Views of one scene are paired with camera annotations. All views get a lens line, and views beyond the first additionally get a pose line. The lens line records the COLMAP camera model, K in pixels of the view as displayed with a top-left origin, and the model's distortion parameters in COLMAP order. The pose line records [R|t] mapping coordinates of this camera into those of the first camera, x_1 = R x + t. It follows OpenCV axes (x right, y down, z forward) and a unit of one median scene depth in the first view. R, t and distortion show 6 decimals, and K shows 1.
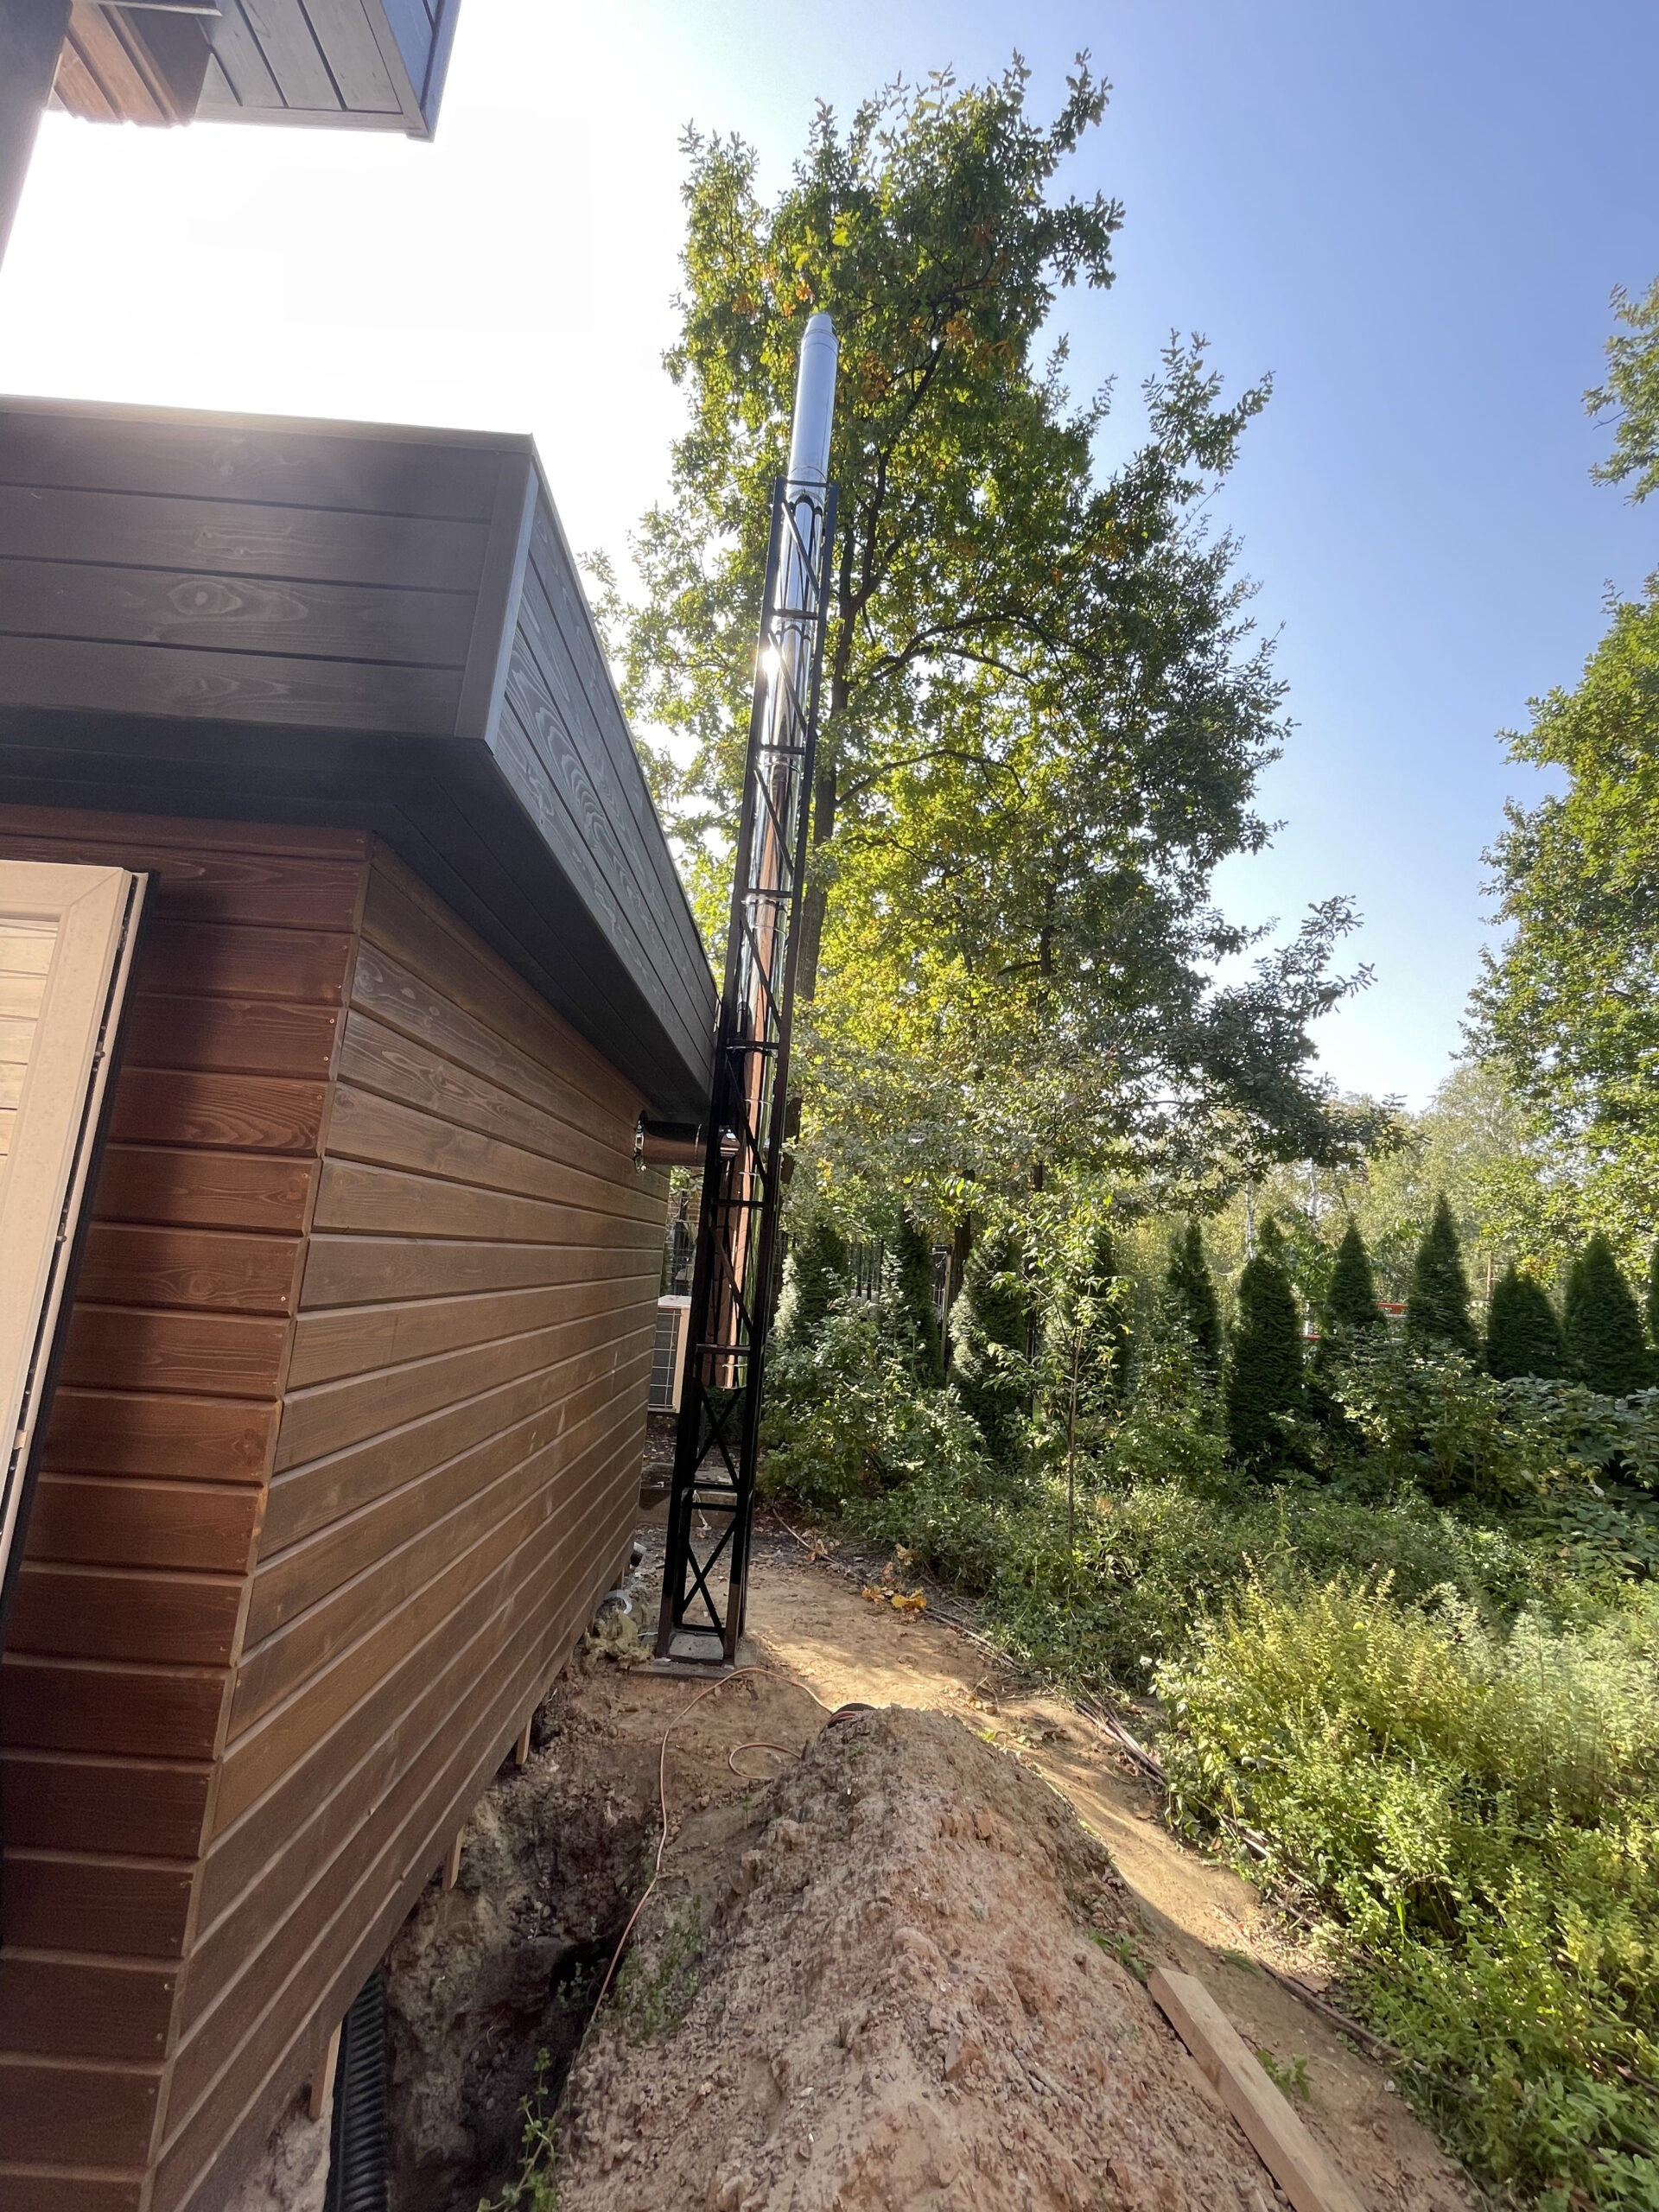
lens RADIAL K [[902.8, 0, 842.7], [0, 902.8, 1097.1], [0, 0, 1]] dist [-0.003326, 0.000182]
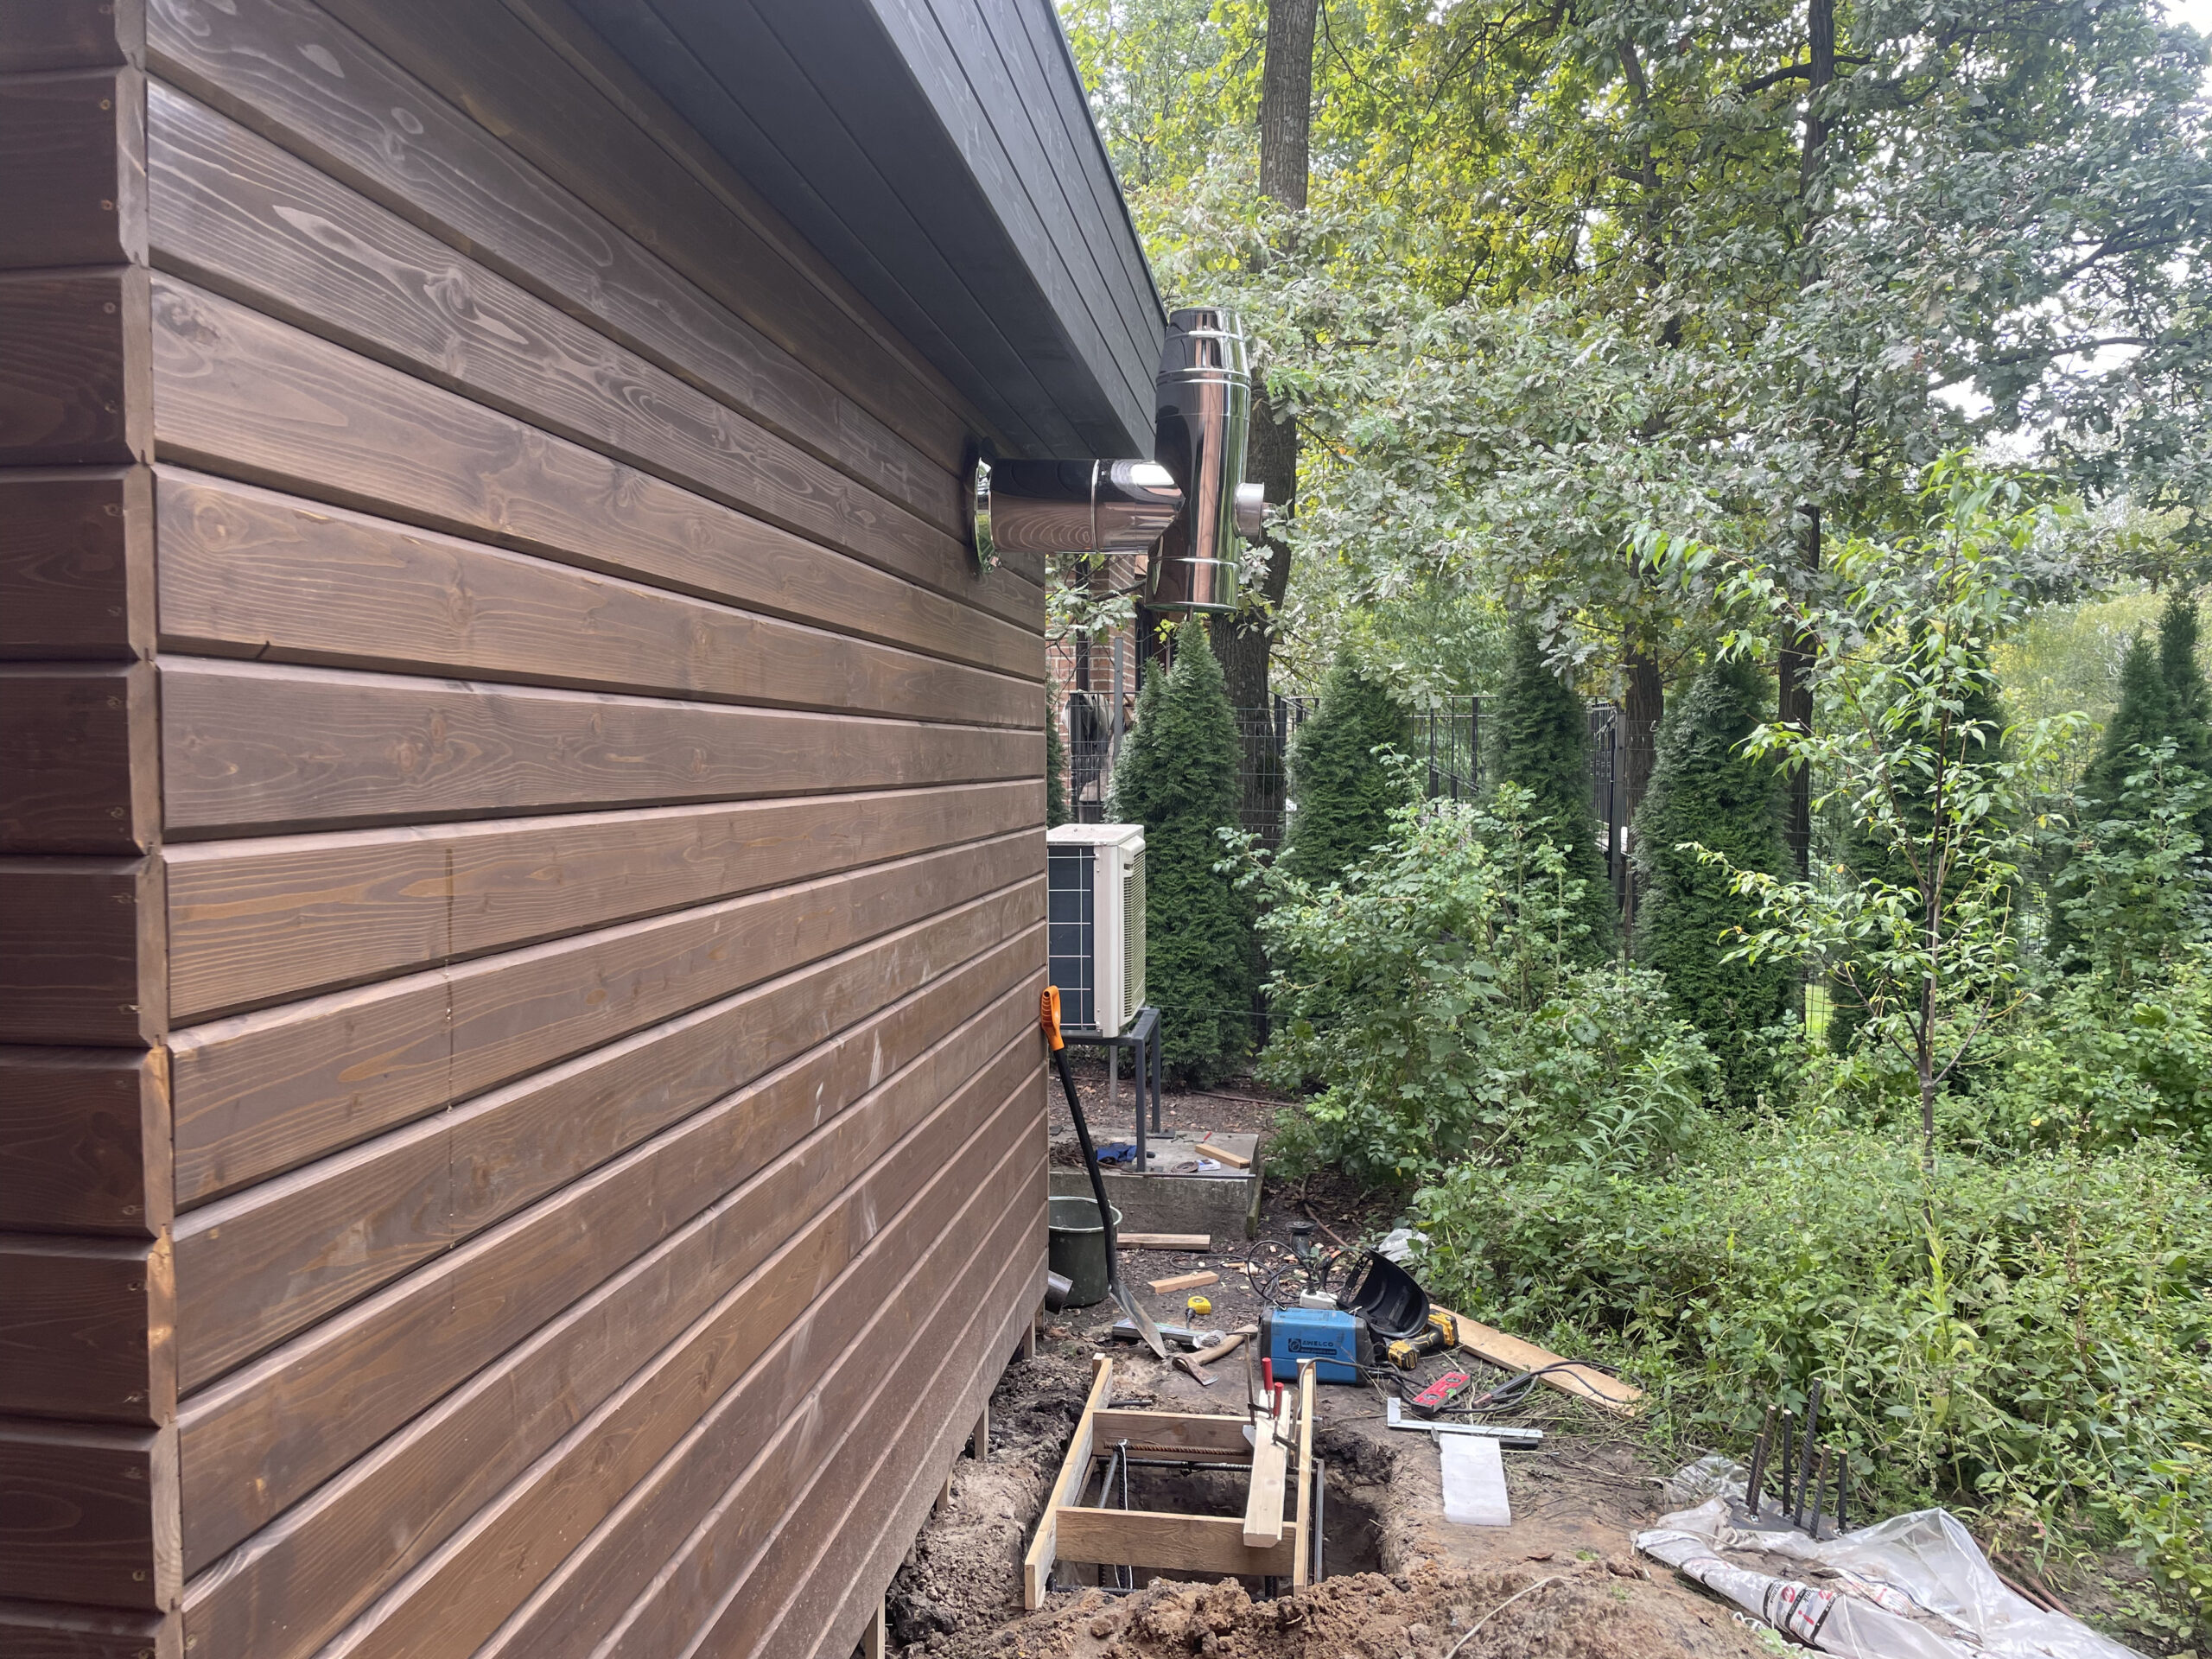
lens RADIAL K [[1689.6, 0, 1113.0], [0, 1689.6, 827.5], [0, 0, 1]] dist [0.120676, -0.162641]
pose [[0.984860, -0.060990, -0.162270, -0.041929], [0.094395, 0.973797, 0.206905, 0.100890], [0.145399, -0.219090, 0.964810, 0.278320]]
